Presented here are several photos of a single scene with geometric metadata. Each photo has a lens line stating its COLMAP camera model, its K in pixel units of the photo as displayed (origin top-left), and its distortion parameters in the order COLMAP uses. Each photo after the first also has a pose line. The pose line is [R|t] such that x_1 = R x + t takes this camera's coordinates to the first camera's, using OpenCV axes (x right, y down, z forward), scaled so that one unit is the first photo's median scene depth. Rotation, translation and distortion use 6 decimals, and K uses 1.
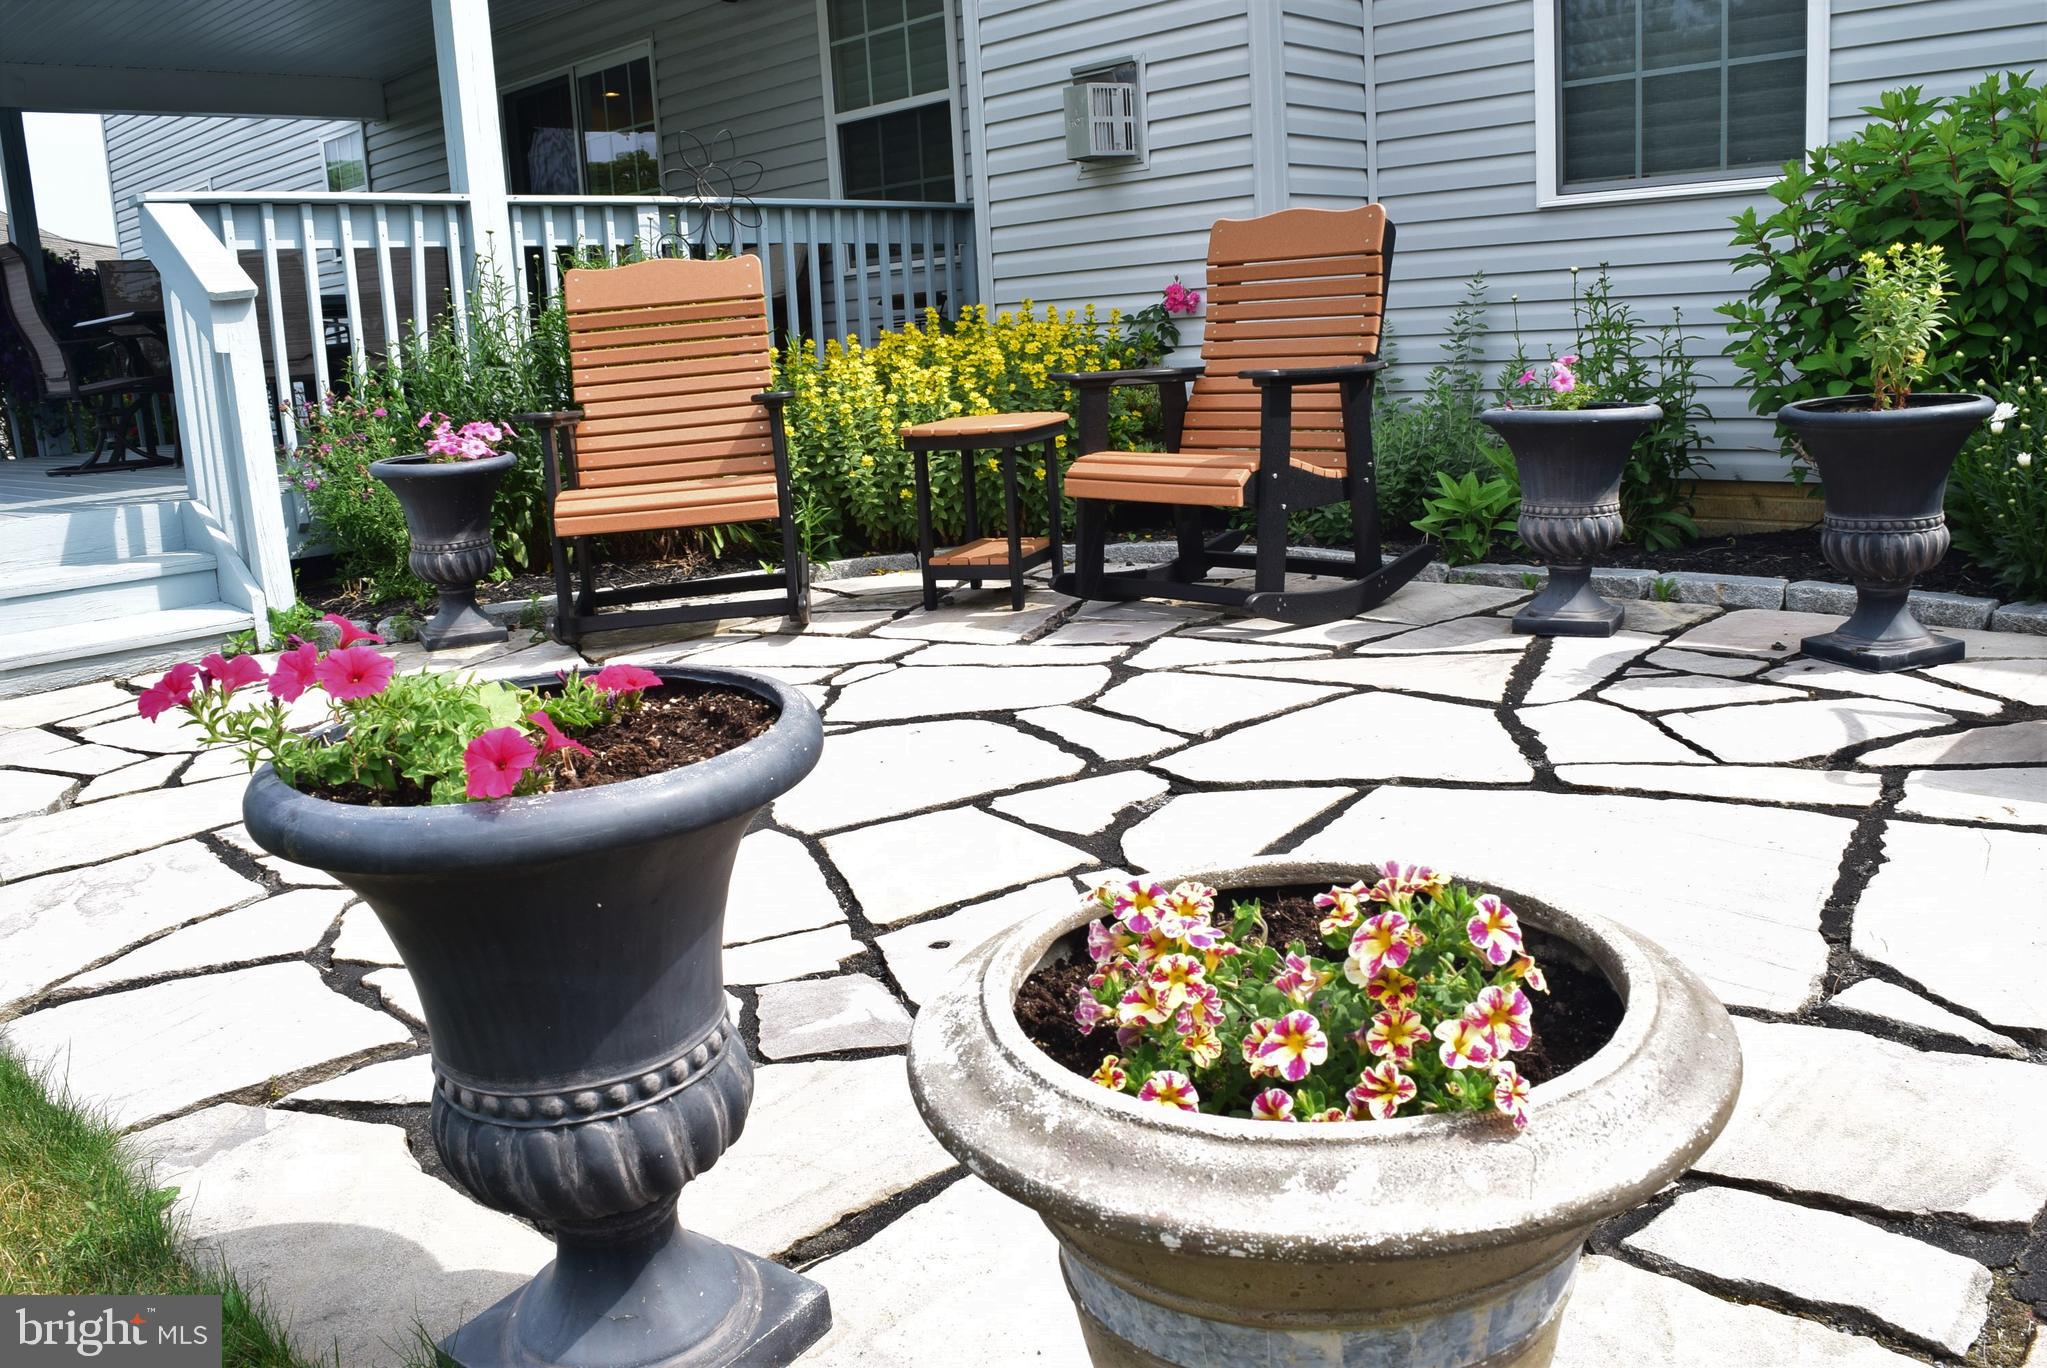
lens RADIAL K [[1674.3, 0, 1008.2], [0, 1674.3, 653.9], [0, 0, 1]] dist [-0.095092, 0.021565]
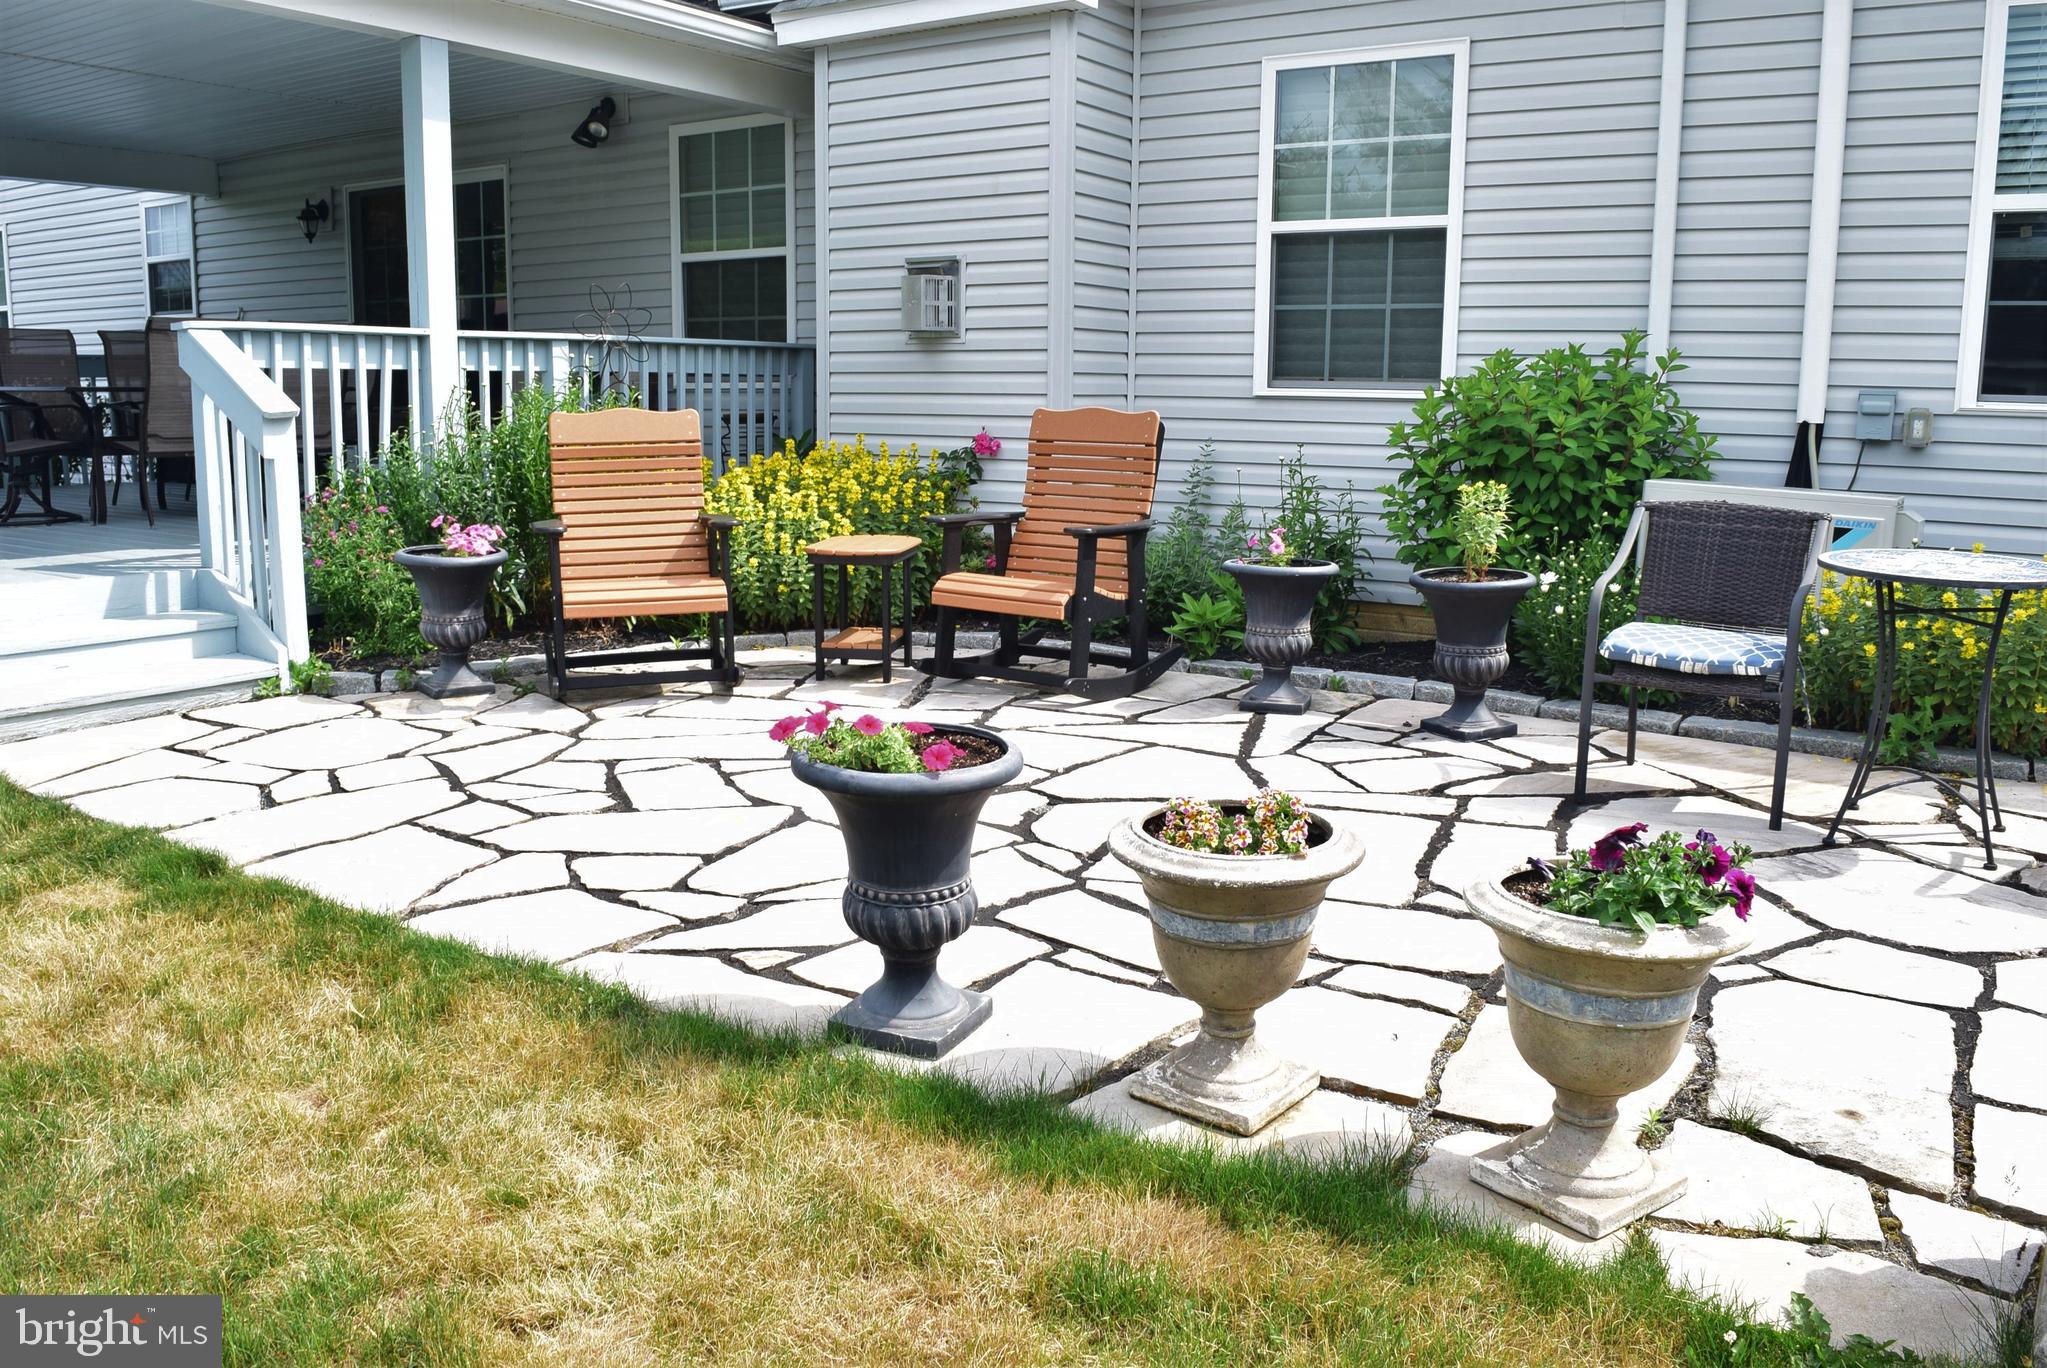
lens RADIAL K [[1674.3, 0, 1027.1], [0, 1674.3, 633.8], [0, 0, 1]] dist [-0.095092, 0.021565]
pose [[0.979851, 0.036887, 0.196294, -0.186392], [-0.027634, 0.998383, -0.049672, -0.001445], [-0.197809, 0.043247, 0.979286, -0.452234]]
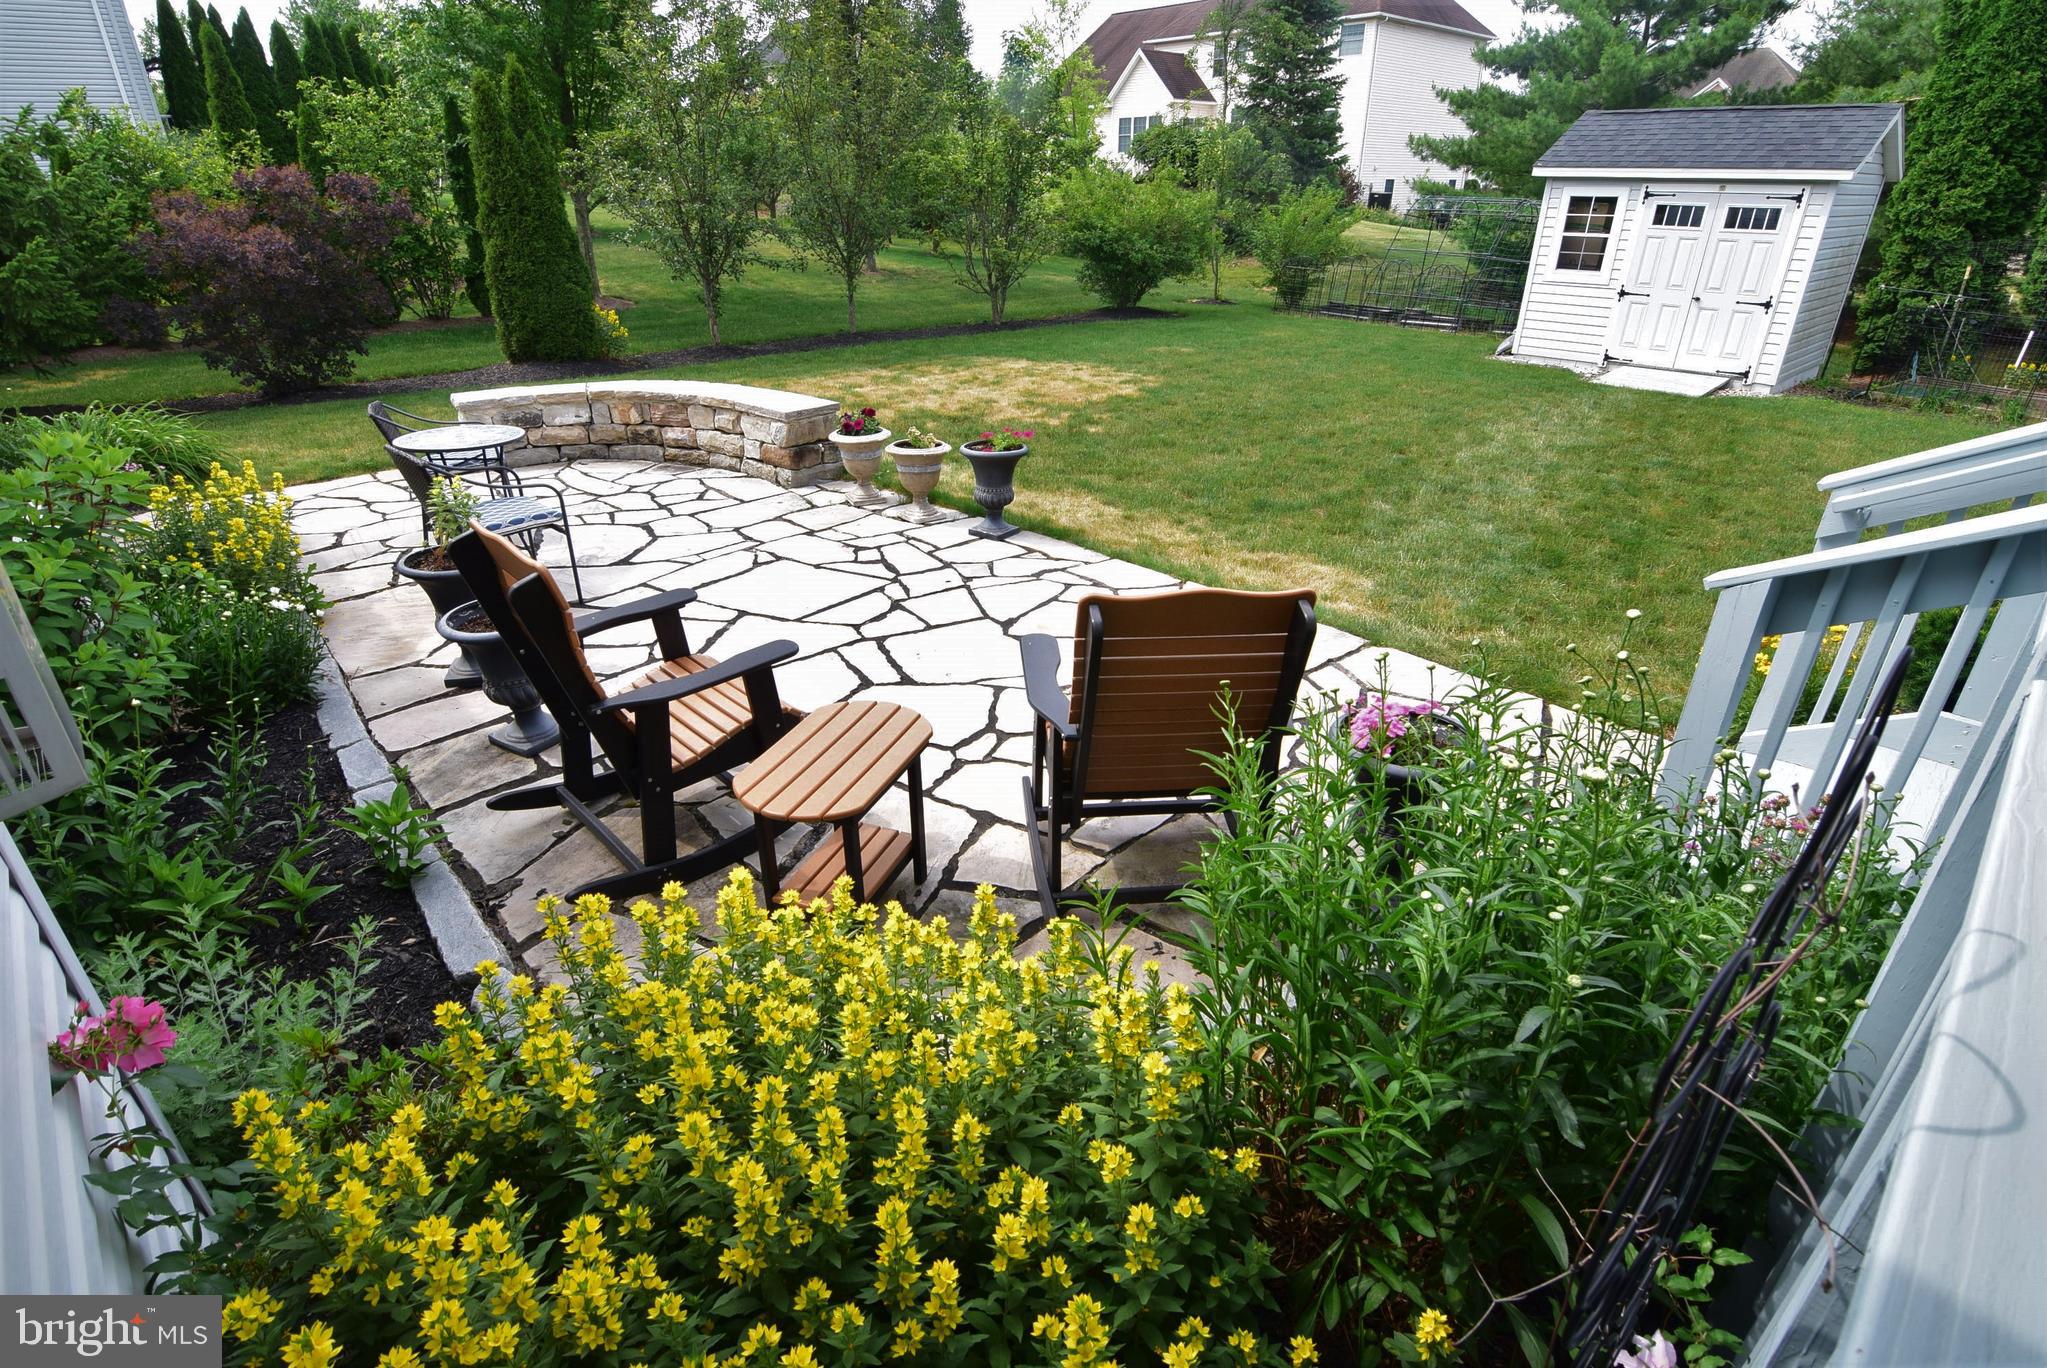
lens RADIAL K [[998.1, 0, 1022.7], [0, 998.1, 687.2], [0, 0, 1]] dist [-0.010759, -0.008697]
pose [[-0.998048, 0.046728, 0.041436, -0.176695], [0.062297, 0.791907, 0.607456, -0.622287], [-0.004429, 0.608852, -0.793272, 1.761202]]
